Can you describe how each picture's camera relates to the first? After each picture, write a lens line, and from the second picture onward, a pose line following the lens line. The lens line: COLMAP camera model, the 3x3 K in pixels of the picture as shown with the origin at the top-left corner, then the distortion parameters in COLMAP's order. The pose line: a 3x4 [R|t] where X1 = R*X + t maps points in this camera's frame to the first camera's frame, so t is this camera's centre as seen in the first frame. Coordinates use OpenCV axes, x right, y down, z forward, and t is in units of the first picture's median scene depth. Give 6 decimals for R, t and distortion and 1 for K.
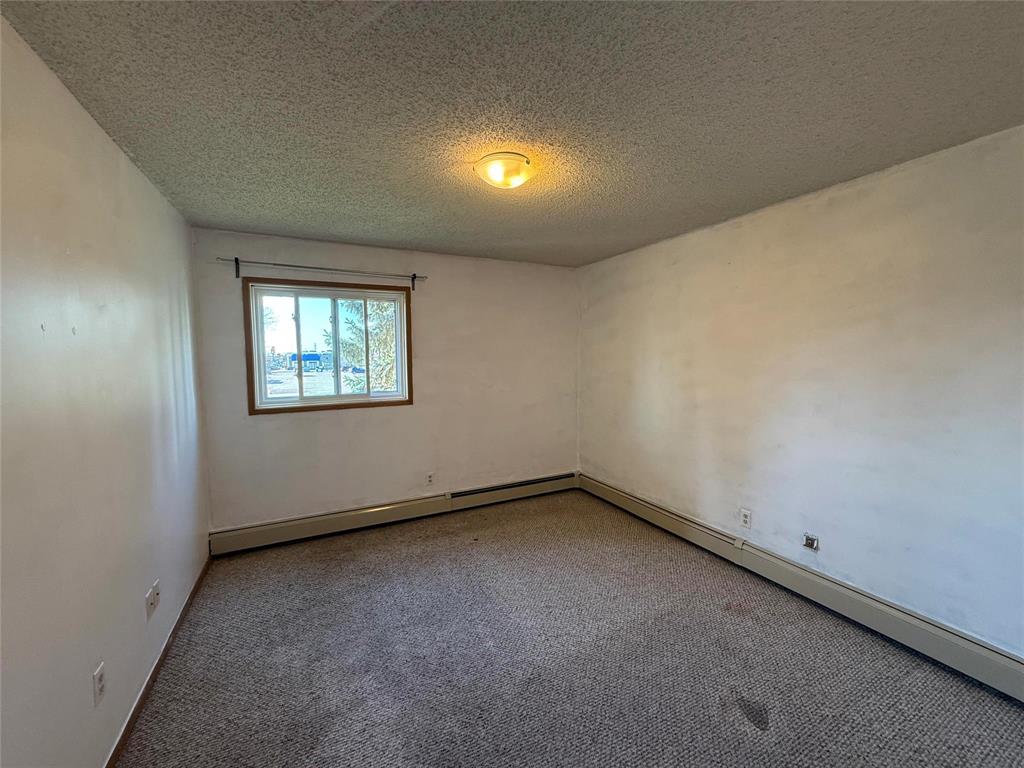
lens RADIAL K [[408.2, 0, 512.4], [0, 408.2, 382.8], [0, 0, 1]] dist [-0.002155, 0.000014]
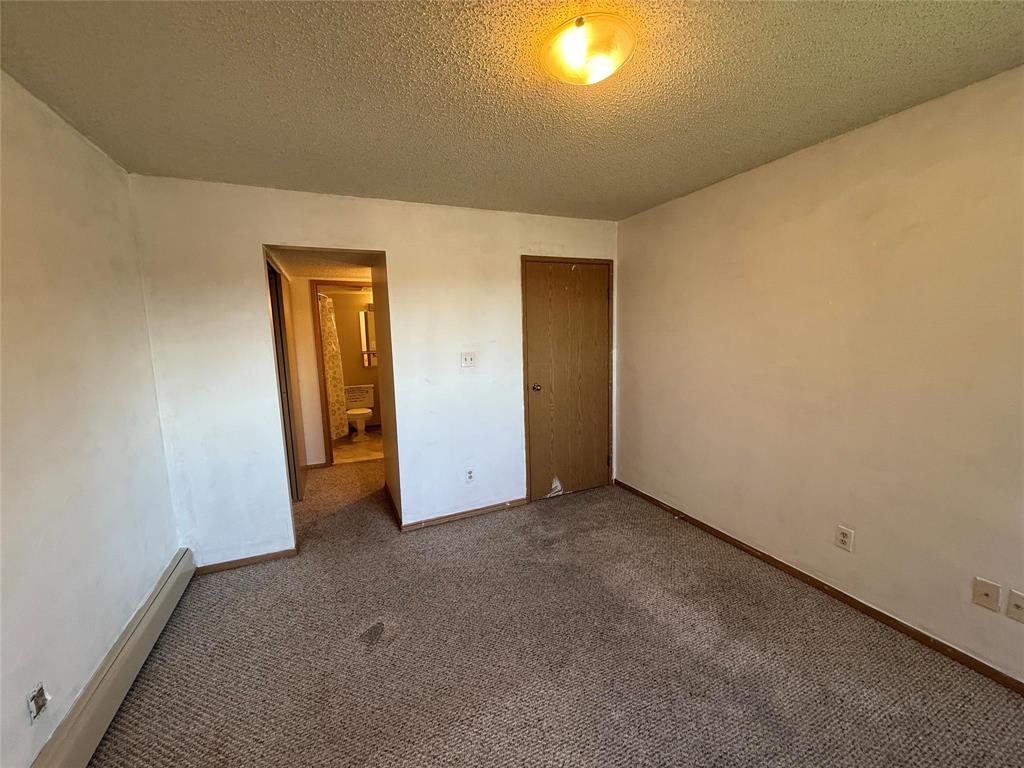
lens RADIAL K [[408.2, 0, 511.9], [0, 408.2, 383.1], [0, 0, 1]] dist [-0.002155, 0.000014]
pose [[-0.998416, 0.032239, 0.046120, 0.097435], [0.040819, 0.979100, 0.199243, -0.134209], [-0.038733, 0.200810, -0.978864, 1.893620]]
